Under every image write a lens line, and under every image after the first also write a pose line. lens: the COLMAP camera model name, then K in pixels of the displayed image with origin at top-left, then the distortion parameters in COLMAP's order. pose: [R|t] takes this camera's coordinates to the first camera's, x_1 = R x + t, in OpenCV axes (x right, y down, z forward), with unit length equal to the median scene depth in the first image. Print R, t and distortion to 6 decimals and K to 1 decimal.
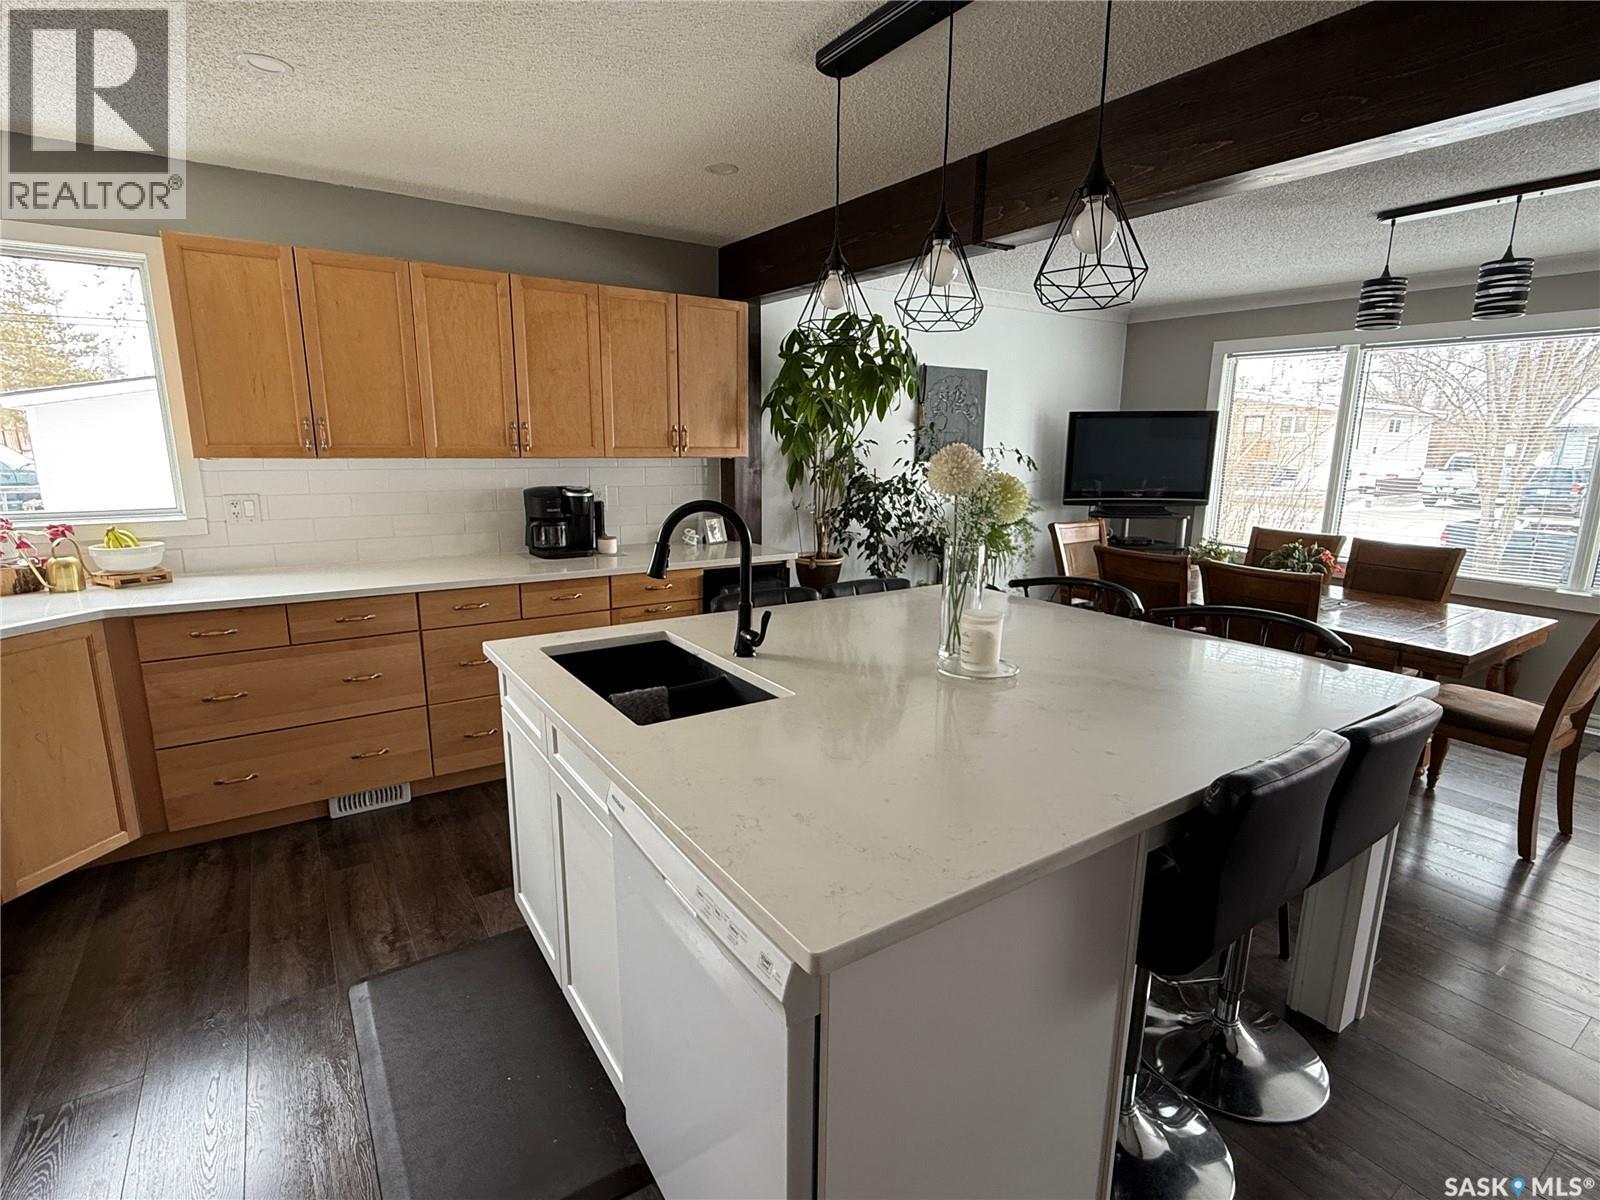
lens RADIAL K [[784.3, 0, 804.8], [0, 784.3, 599.4], [0, 0, 1]] dist [-0.004755, -0.000406]
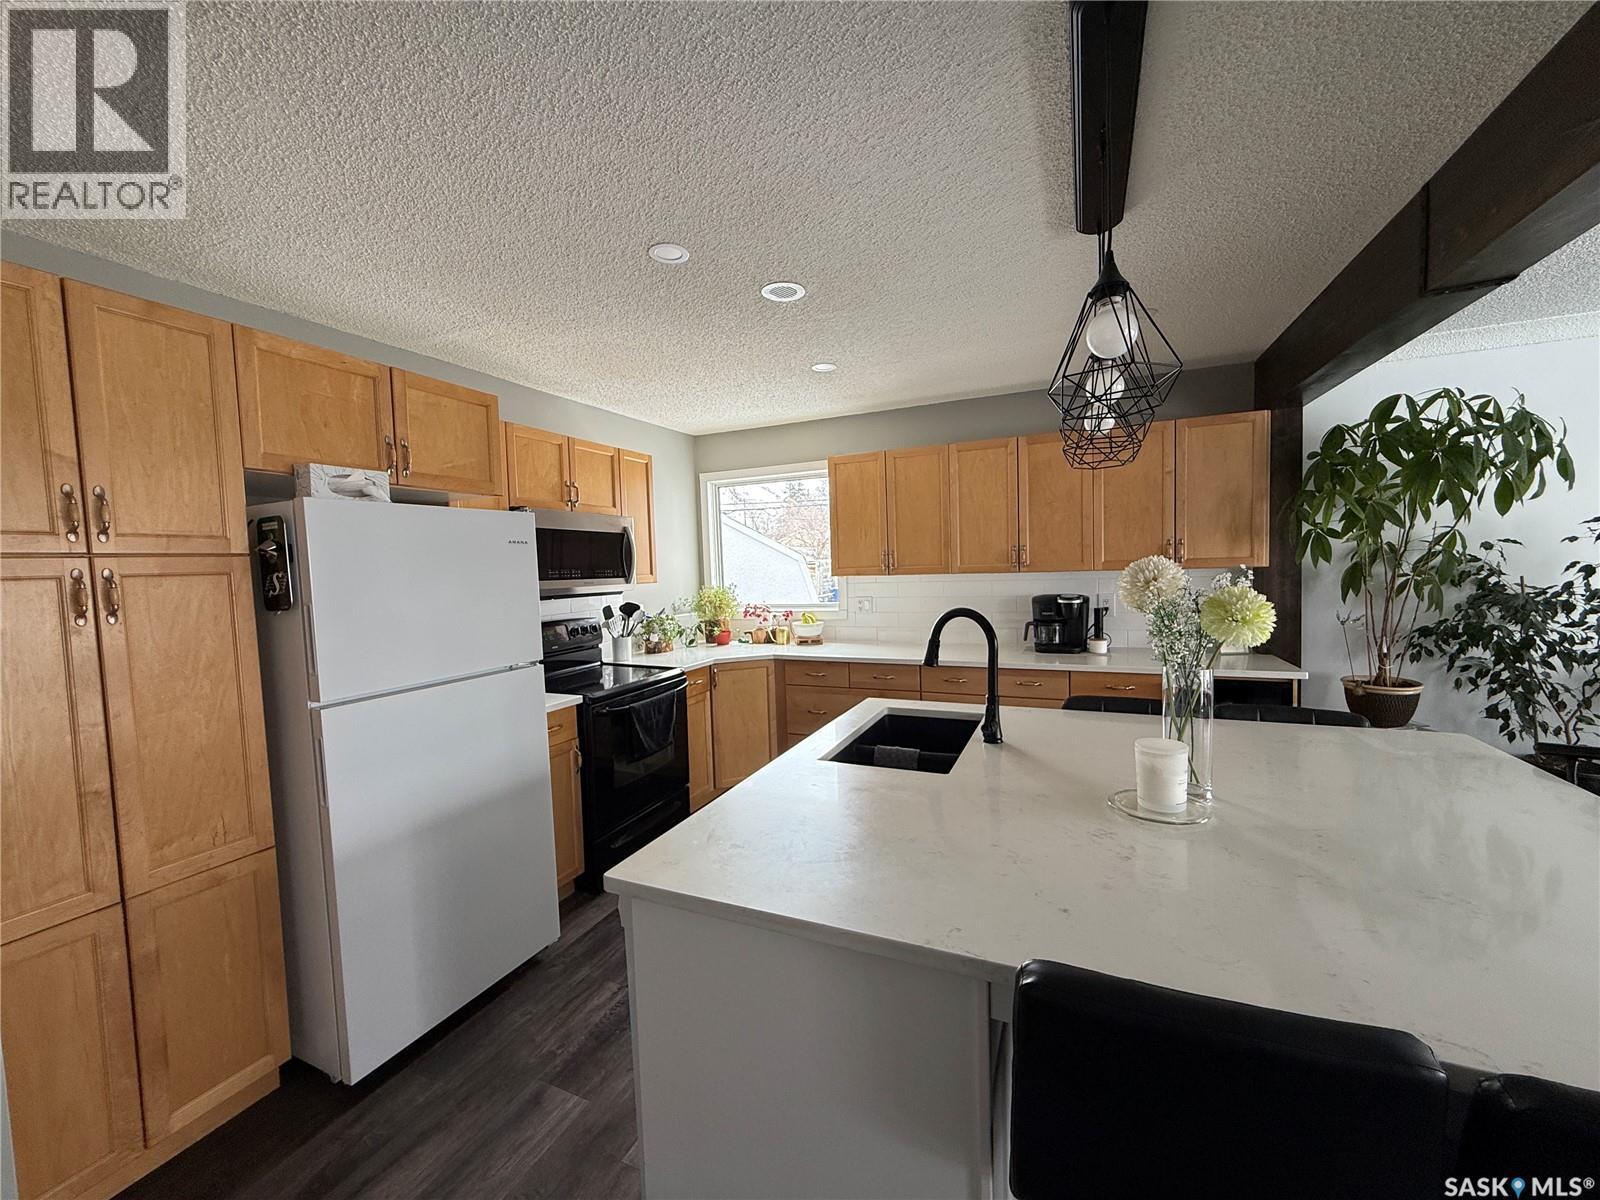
lens RADIAL K [[631.8, 0, 801.7], [0, 631.8, 604.7], [0, 0, 1]] dist [-0.002903, -0.000569]
pose [[0.525113, 0.025240, -0.850658, 0.346845], [-0.131496, 0.989962, -0.051799, -0.026849], [0.840812, 0.139058, 0.523161, 0.161329]]
